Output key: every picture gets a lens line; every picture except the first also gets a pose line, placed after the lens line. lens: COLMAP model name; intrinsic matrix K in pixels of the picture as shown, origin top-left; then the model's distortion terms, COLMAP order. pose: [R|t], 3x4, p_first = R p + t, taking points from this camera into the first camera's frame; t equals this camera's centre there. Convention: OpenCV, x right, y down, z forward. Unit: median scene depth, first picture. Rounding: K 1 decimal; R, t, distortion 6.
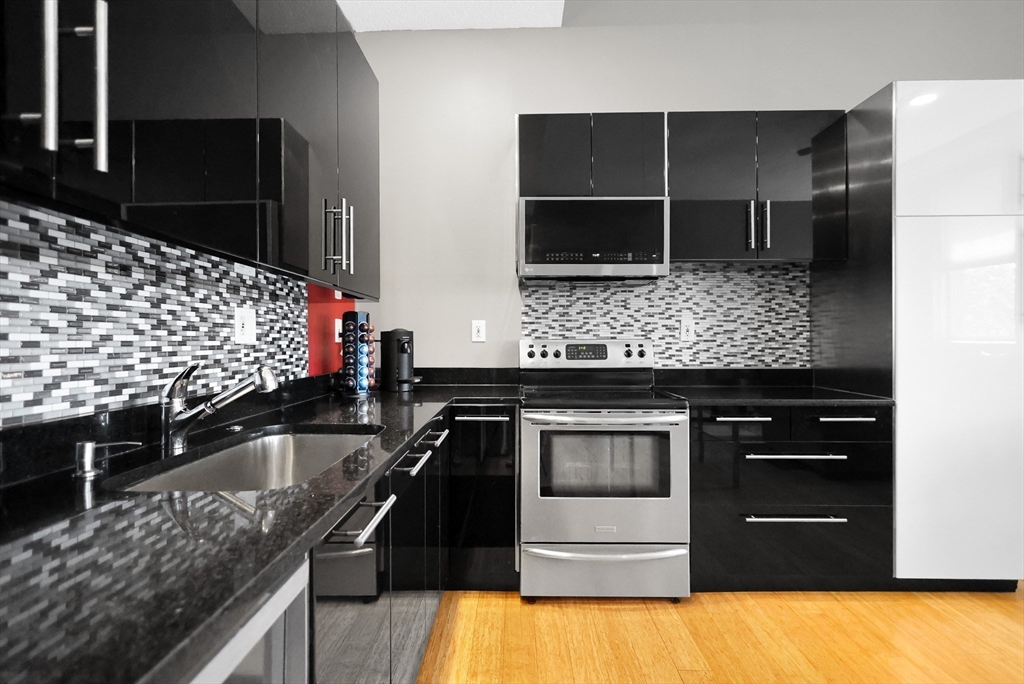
lens RADIAL K [[490.3, 0, 512.0], [0, 490.3, 342.0], [0, 0, 1]] dist [0.000373, 0.000030]
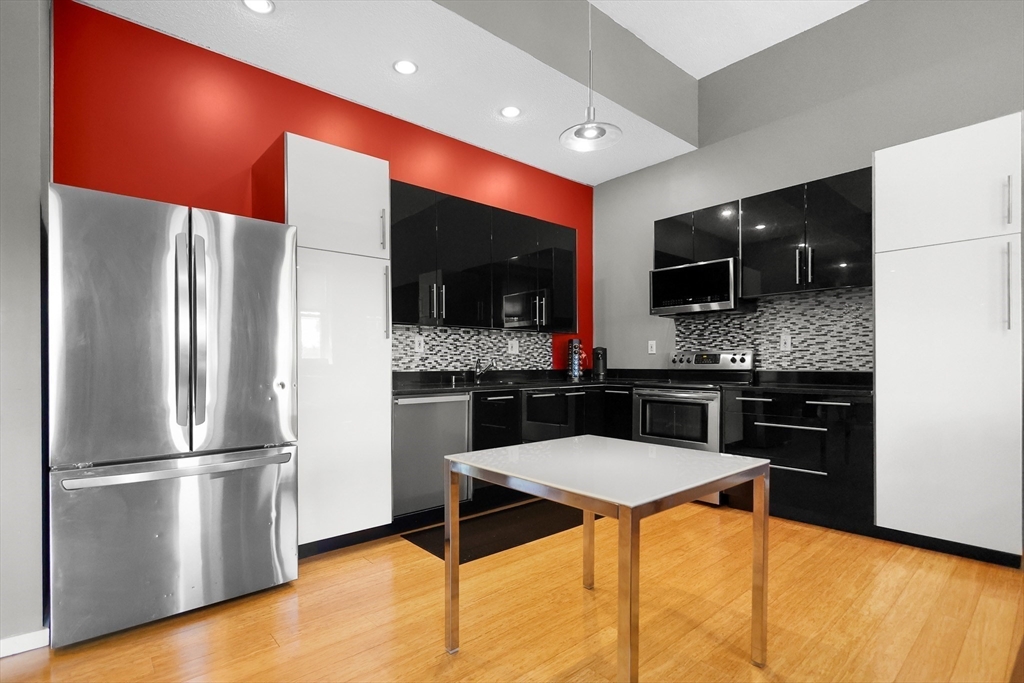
lens RADIAL K [[483.2, 0, 514.9], [0, 483.2, 364.4], [0, 0, 1]] dist [-0.000090, 0.000096]
pose [[0.680712, 0.002143, -0.732548, 1.057488], [0.000121, 0.999995, 0.003038, 0.040080], [0.732551, -0.002157, 0.680709, -0.597953]]
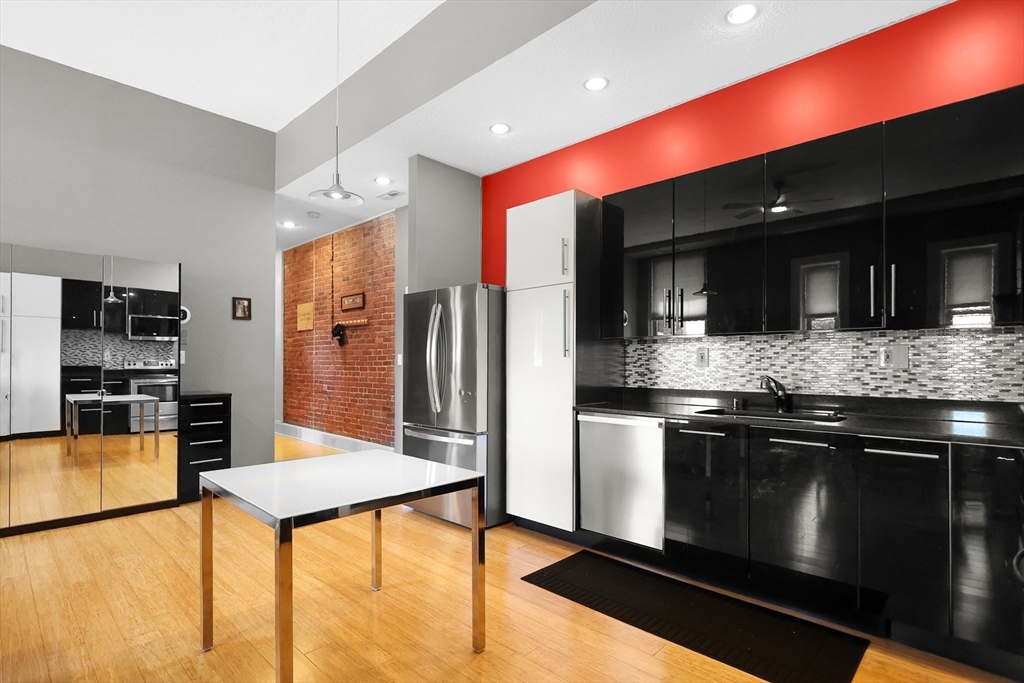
lens RADIAL K [[505.6, 0, 511.1], [0, 505.6, 362.7], [0, 0, 1]] dist [0.000654, 0.000153]
pose [[-0.672045, -0.001382, -0.740509, 1.058240], [-0.003440, 0.999993, 0.001255, -0.009899], [0.740502, 0.003391, -0.672045, 0.895443]]
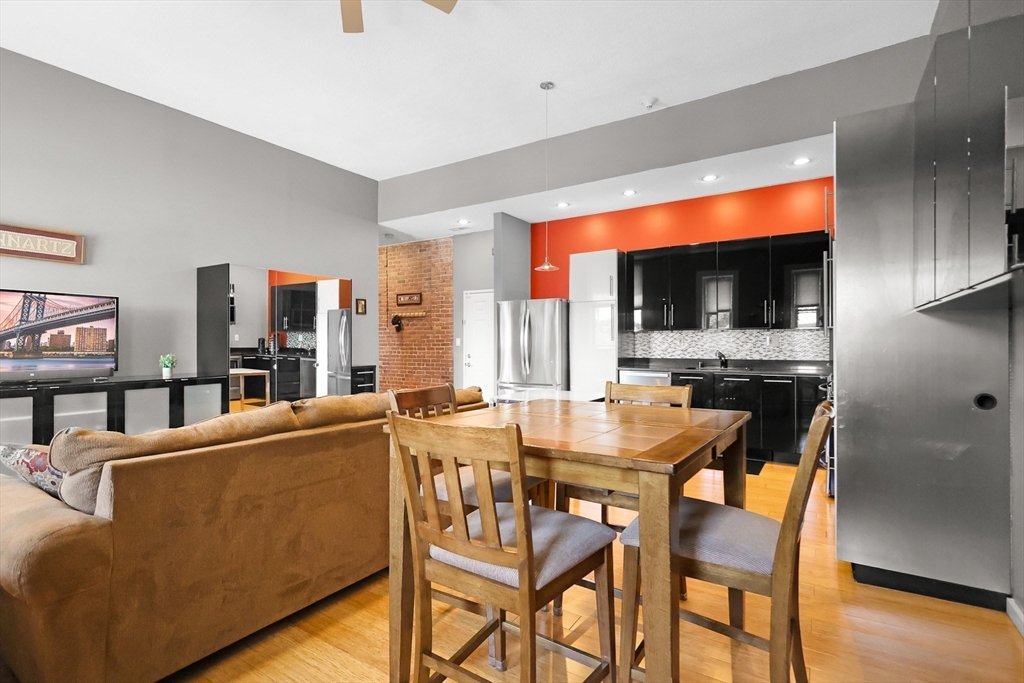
lens RADIAL K [[496.6, 0, 512.0], [0, 496.6, 341.5], [0, 0, 1]] dist [-0.001175, -0.000178]
pose [[-0.518865, -0.001734, -0.854855, 2.387067], [0.000125, 0.999998, -0.002105, -0.016603], [0.854856, -0.001199, -0.518863, 0.936008]]
